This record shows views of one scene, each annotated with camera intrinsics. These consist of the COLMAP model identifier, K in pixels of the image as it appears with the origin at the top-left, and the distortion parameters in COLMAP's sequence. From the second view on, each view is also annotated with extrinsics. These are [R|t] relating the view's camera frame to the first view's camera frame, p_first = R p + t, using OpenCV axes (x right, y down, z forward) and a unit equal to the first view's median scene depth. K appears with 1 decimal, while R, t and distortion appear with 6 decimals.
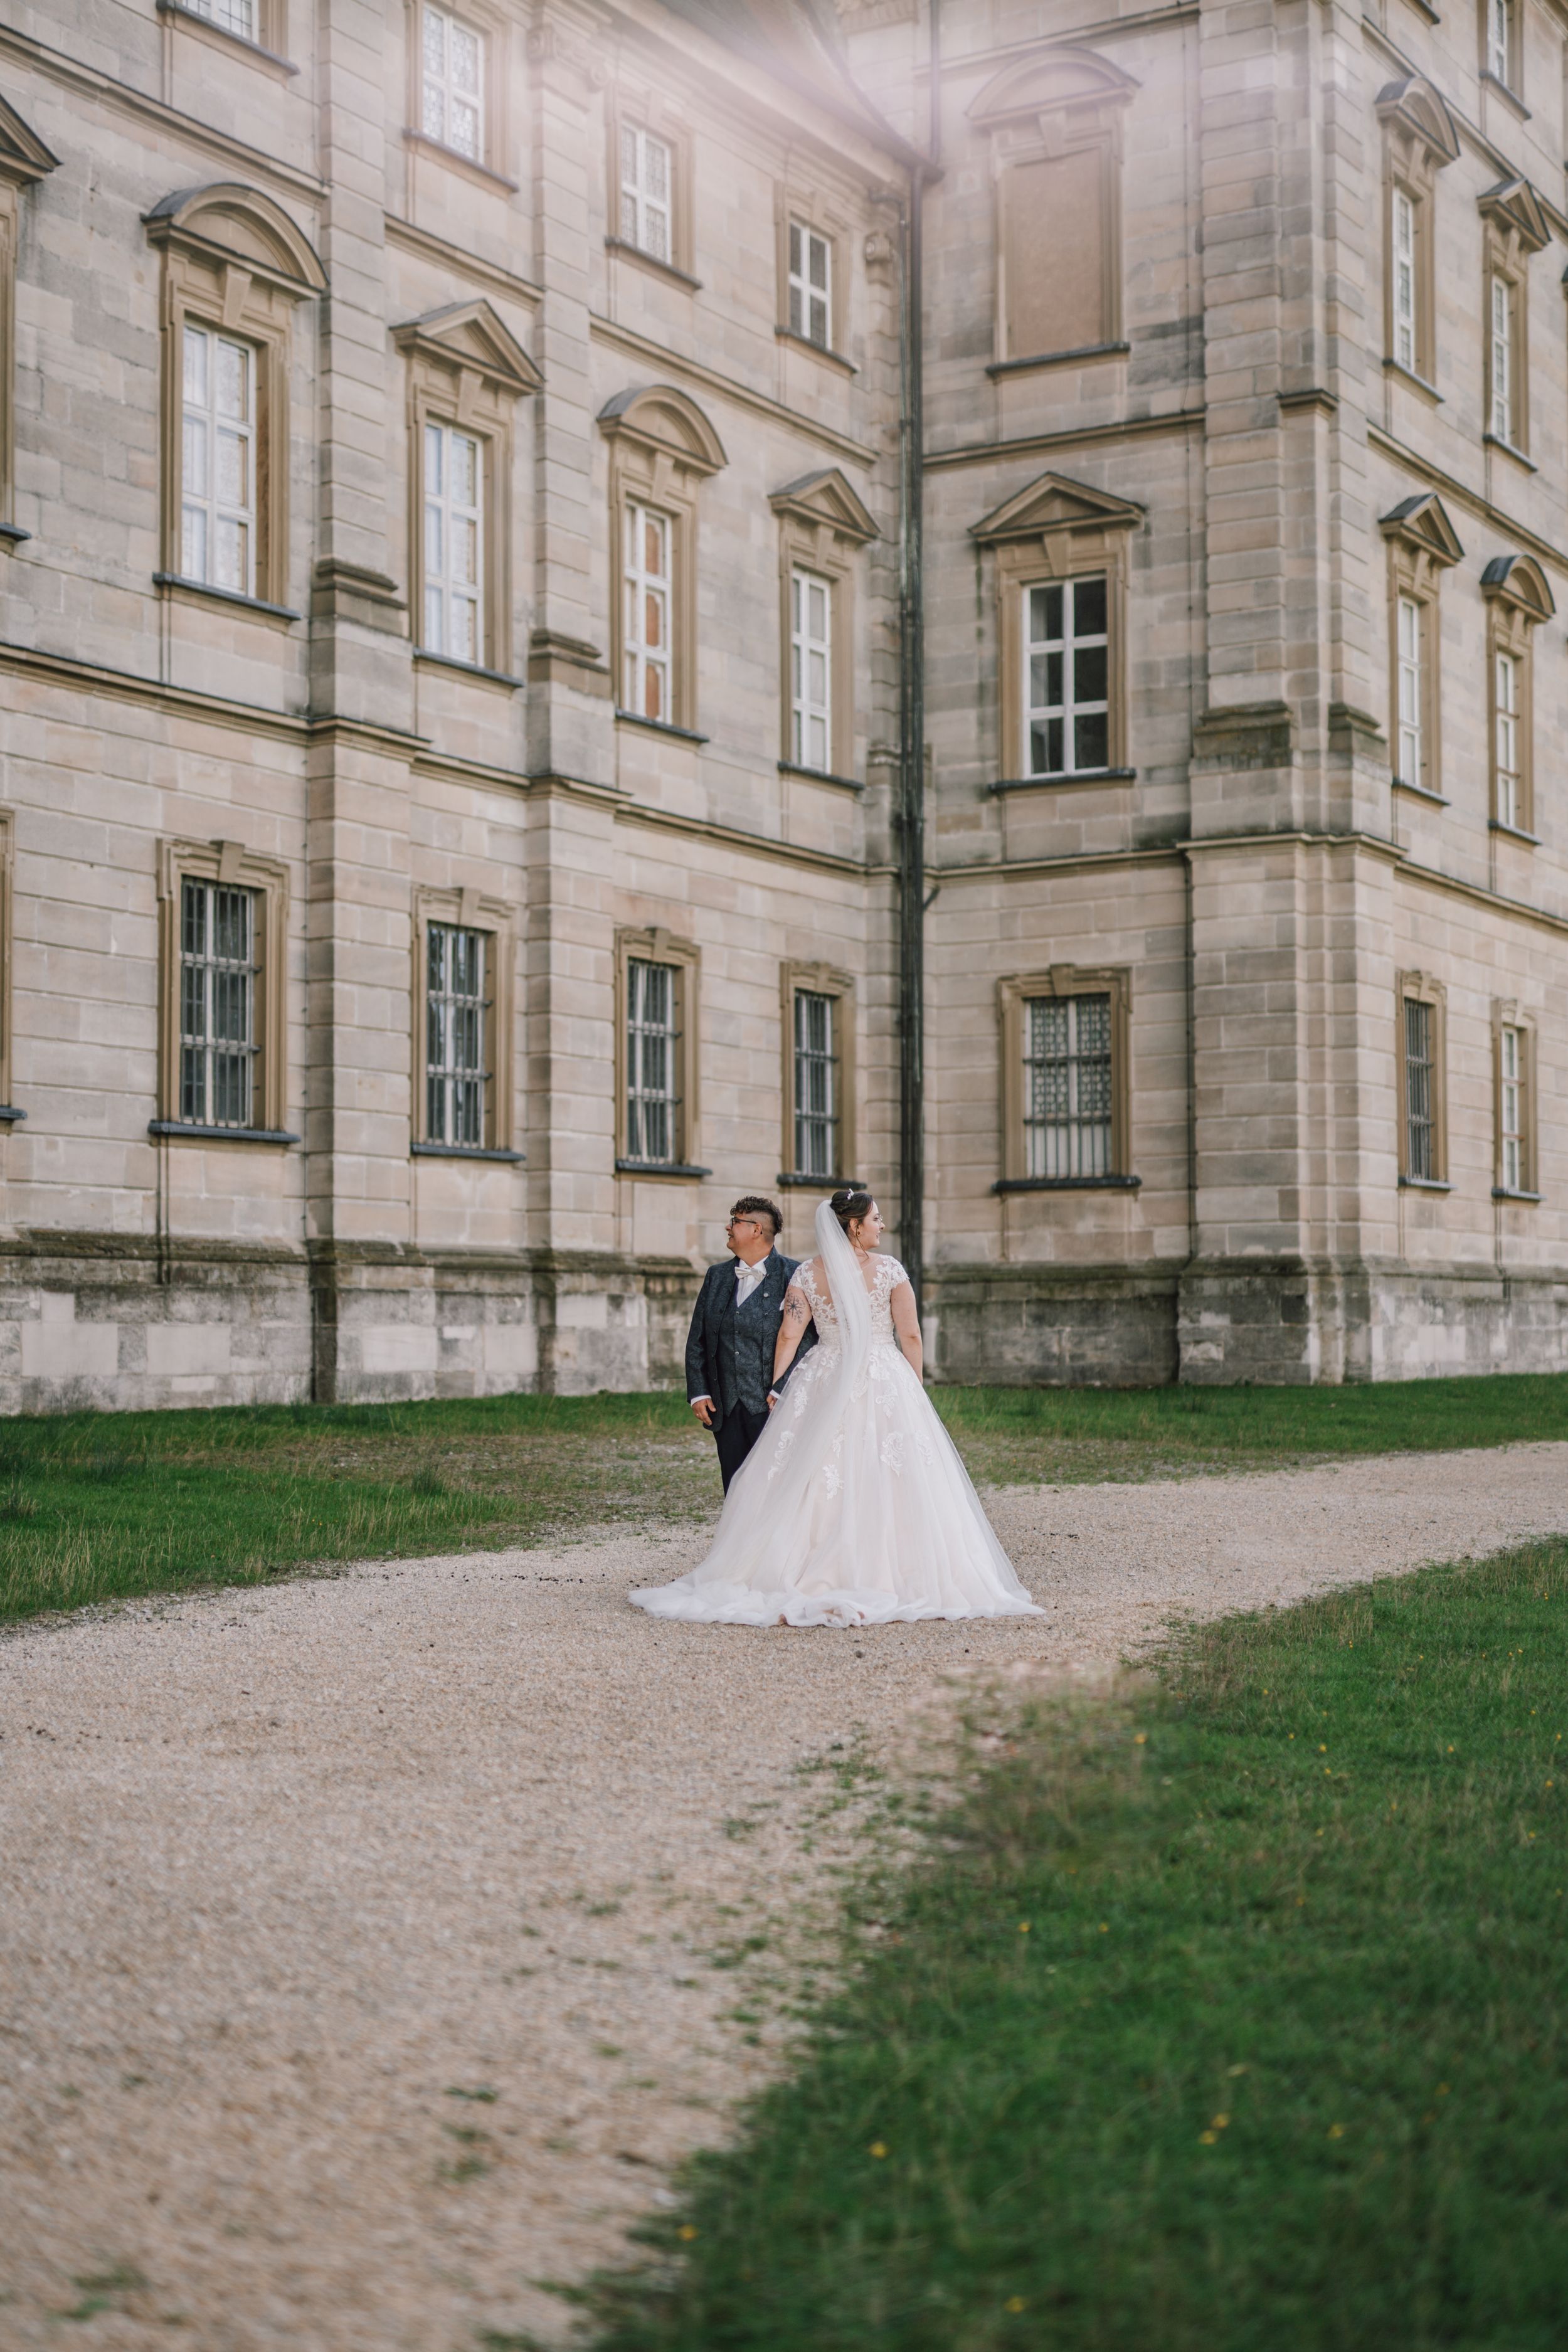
lens RADIAL K [[3468.3, 0, 786.8], [0, 3468.3, 1179.6], [0, 0, 1]] dist [0.024108, 0.000000]
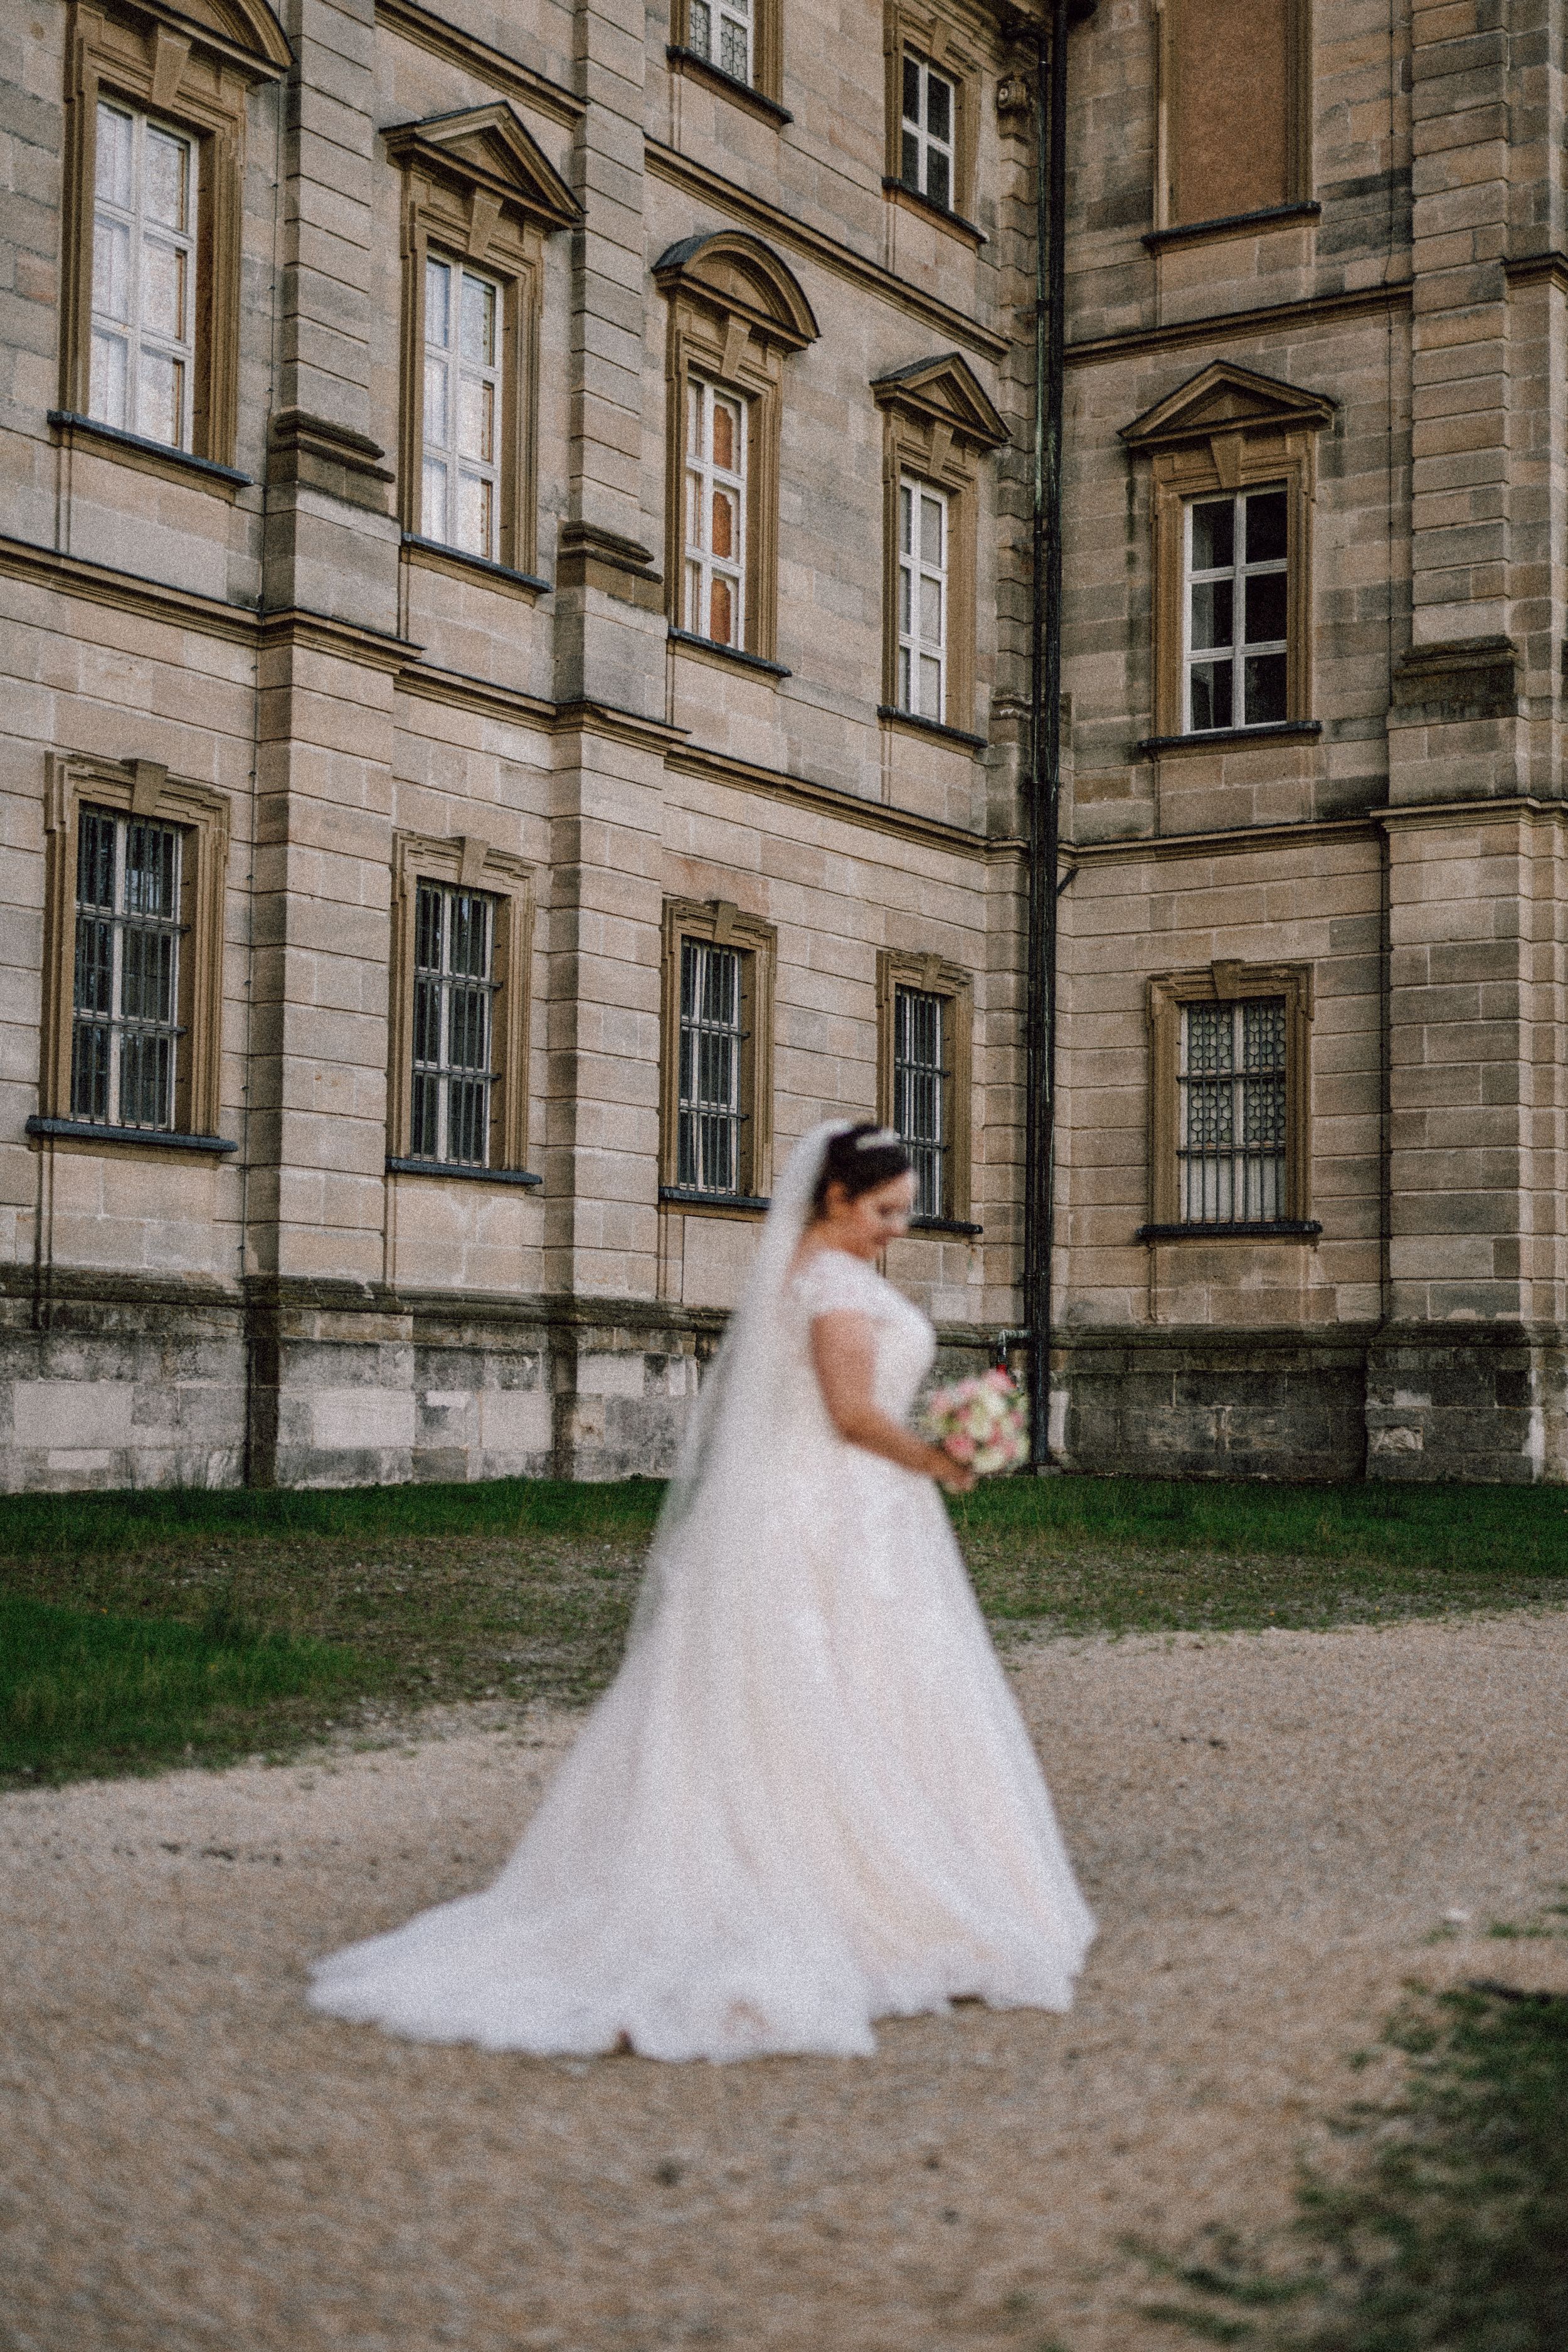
lens RADIAL K [[3468.3, 0, 787.5], [0, 3468.3, 1173.6], [0, 0, 1]] dist [0.024108, 0.000000]
pose [[0.998612, 0.013593, -0.050878, 0.019321], [-0.014809, 0.999612, -0.023603, 0.009090], [0.050538, 0.024324, 0.998426, 0.191118]]
